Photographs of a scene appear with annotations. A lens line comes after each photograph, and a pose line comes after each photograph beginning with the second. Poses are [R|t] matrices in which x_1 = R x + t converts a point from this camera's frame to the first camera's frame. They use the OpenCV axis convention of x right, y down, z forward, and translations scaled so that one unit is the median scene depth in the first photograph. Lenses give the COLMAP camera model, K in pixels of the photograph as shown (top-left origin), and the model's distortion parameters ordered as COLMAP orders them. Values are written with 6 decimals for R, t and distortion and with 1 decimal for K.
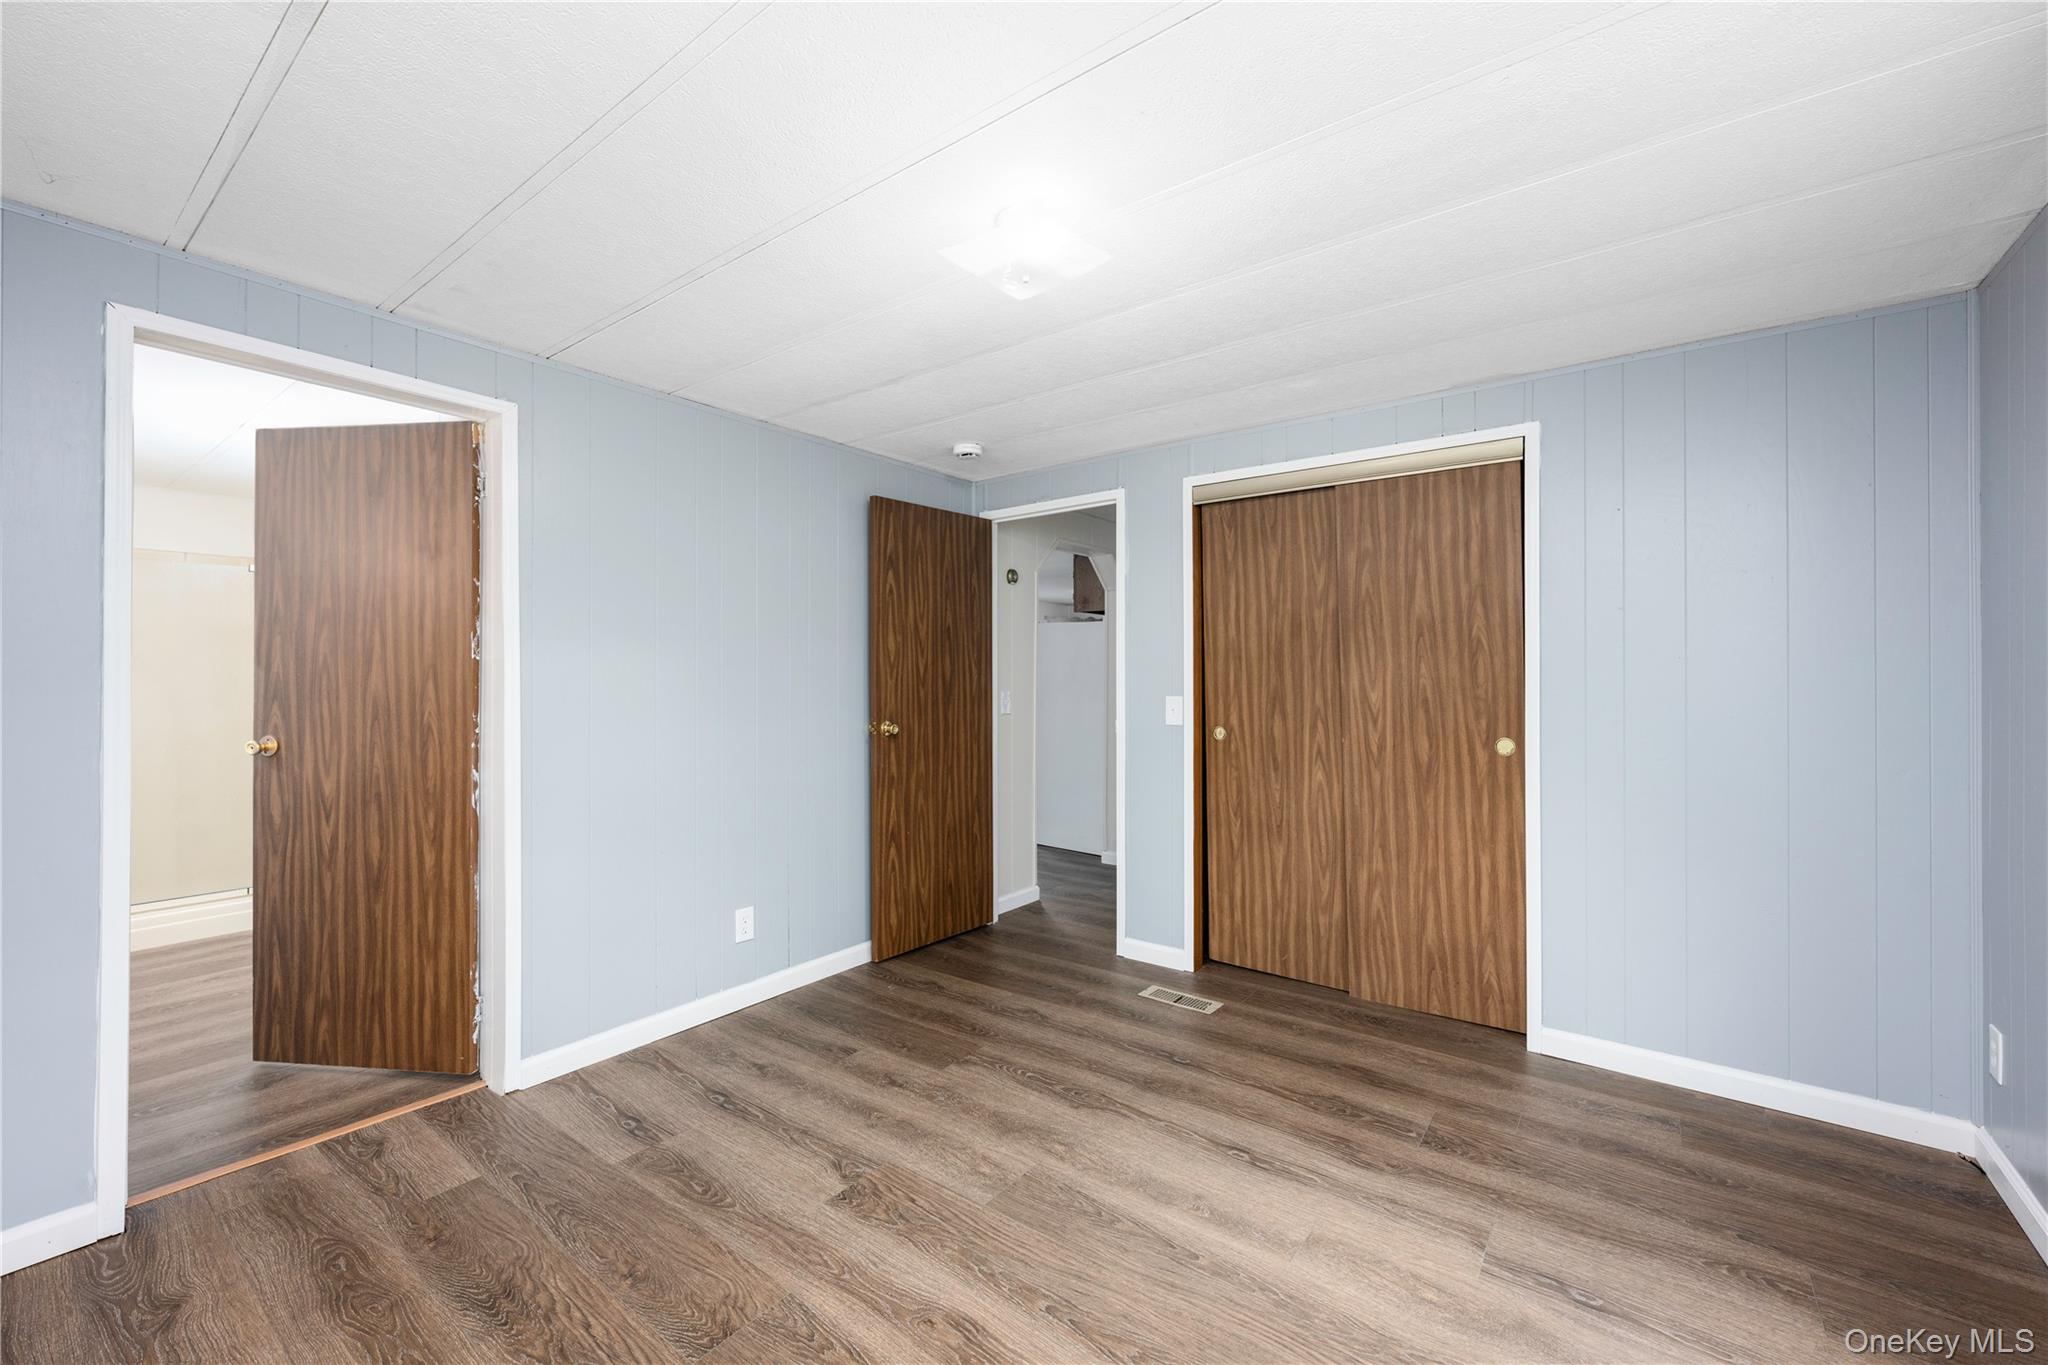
lens RADIAL K [[830.2, 0, 1027.0], [0, 830.2, 673.3], [0, 0, 1]] dist [-0.002340, 0.000074]
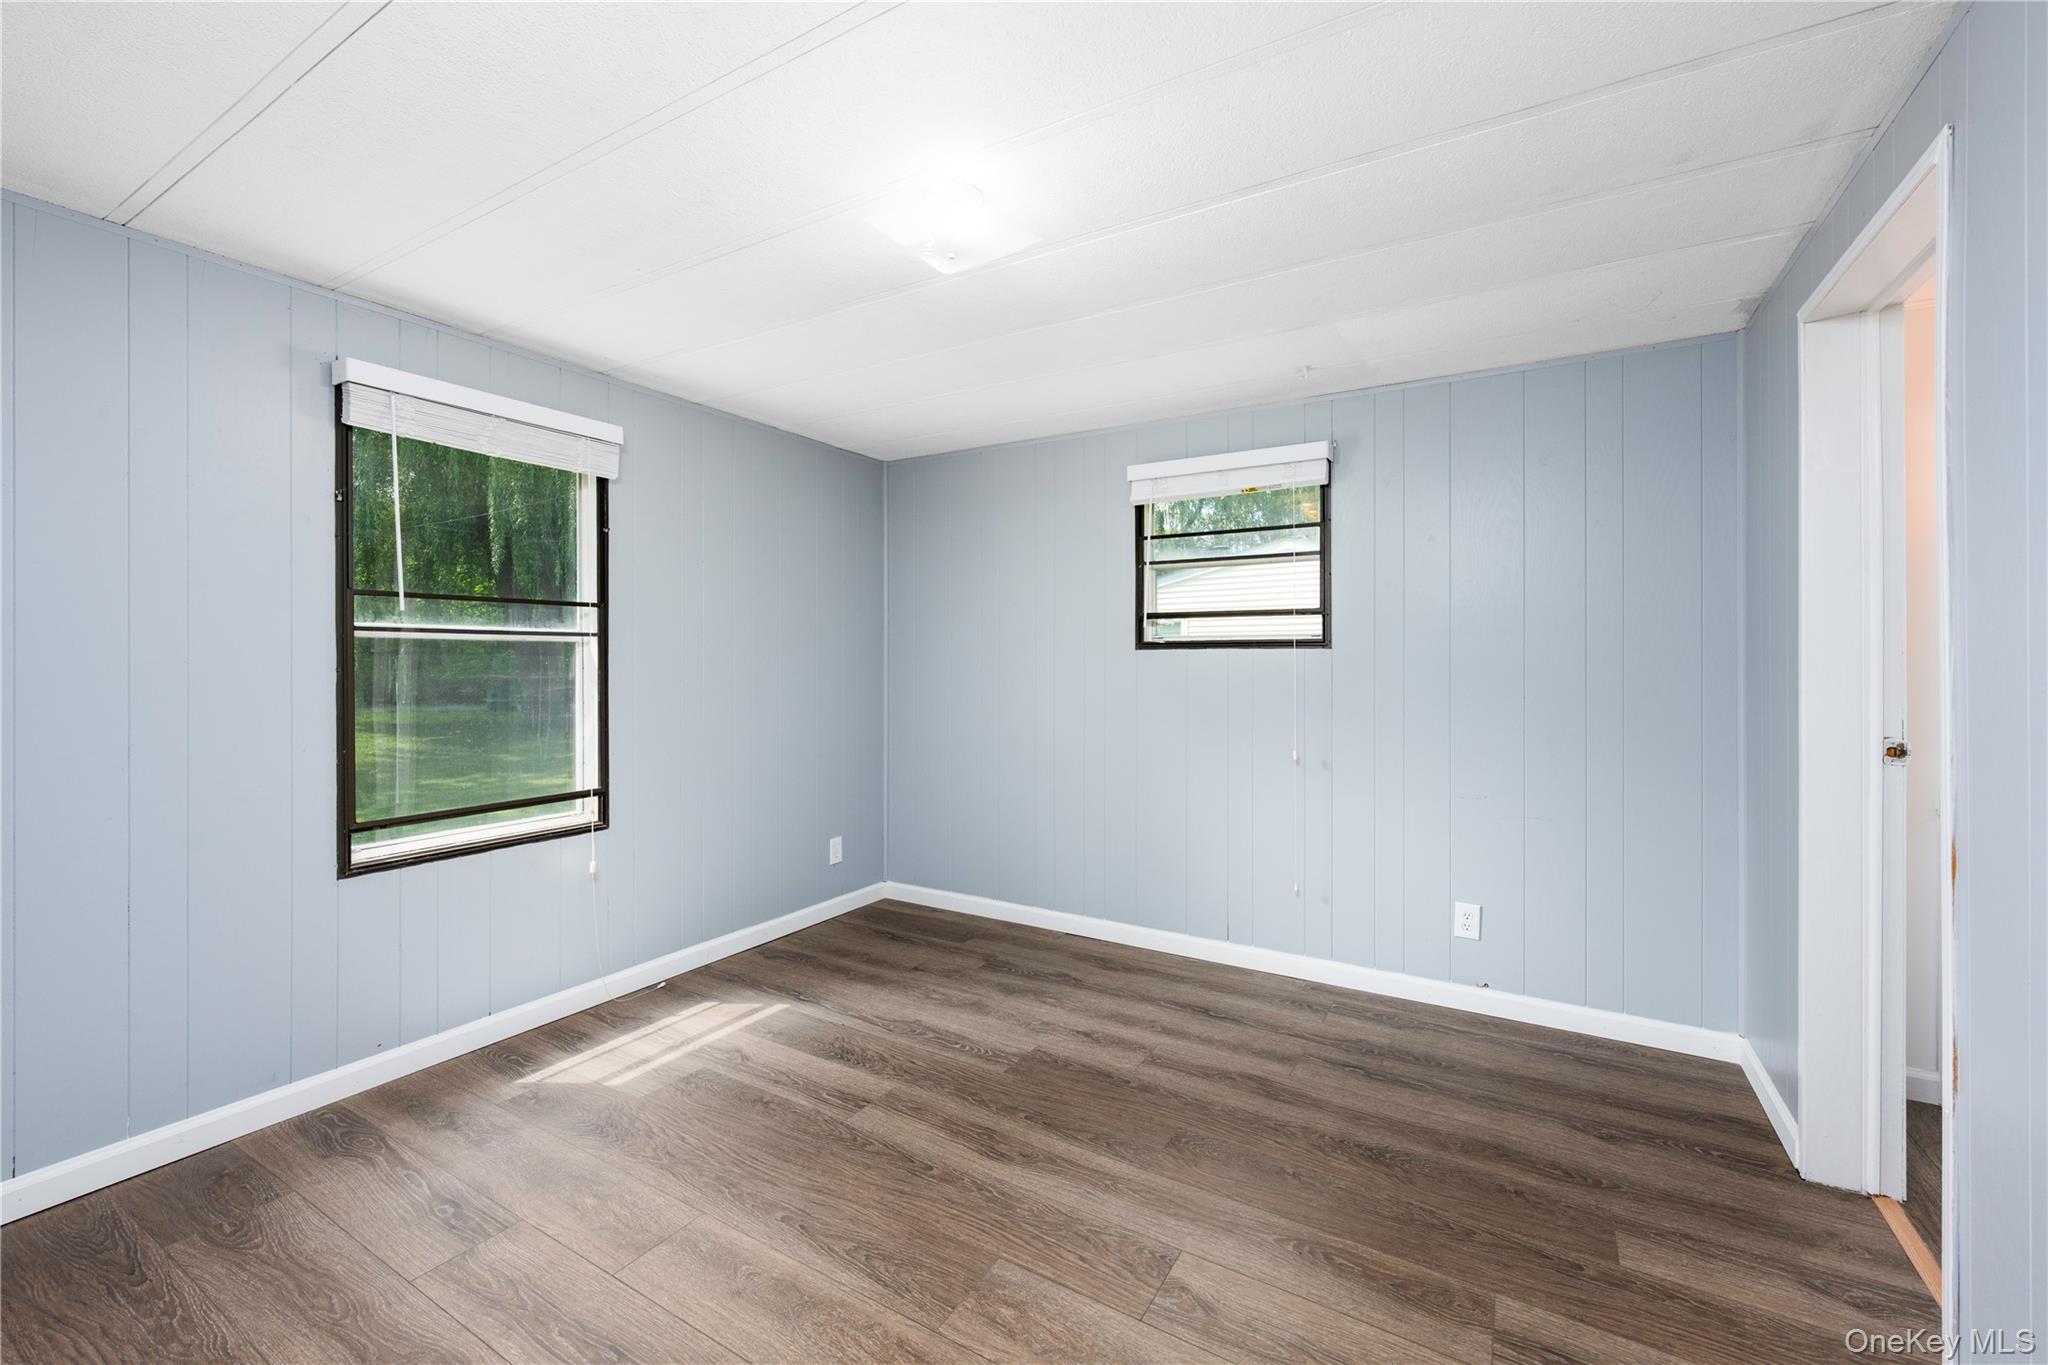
lens RADIAL K [[830.2, 0, 1029.4], [0, 830.2, 664.8], [0, 0, 1]] dist [-0.002340, 0.000074]
pose [[-0.994142, -0.002604, -0.108052, 0.012955], [-0.002628, 0.999997, 0.000080, 0.016182], [0.108051, 0.000364, -0.994145, 1.910696]]
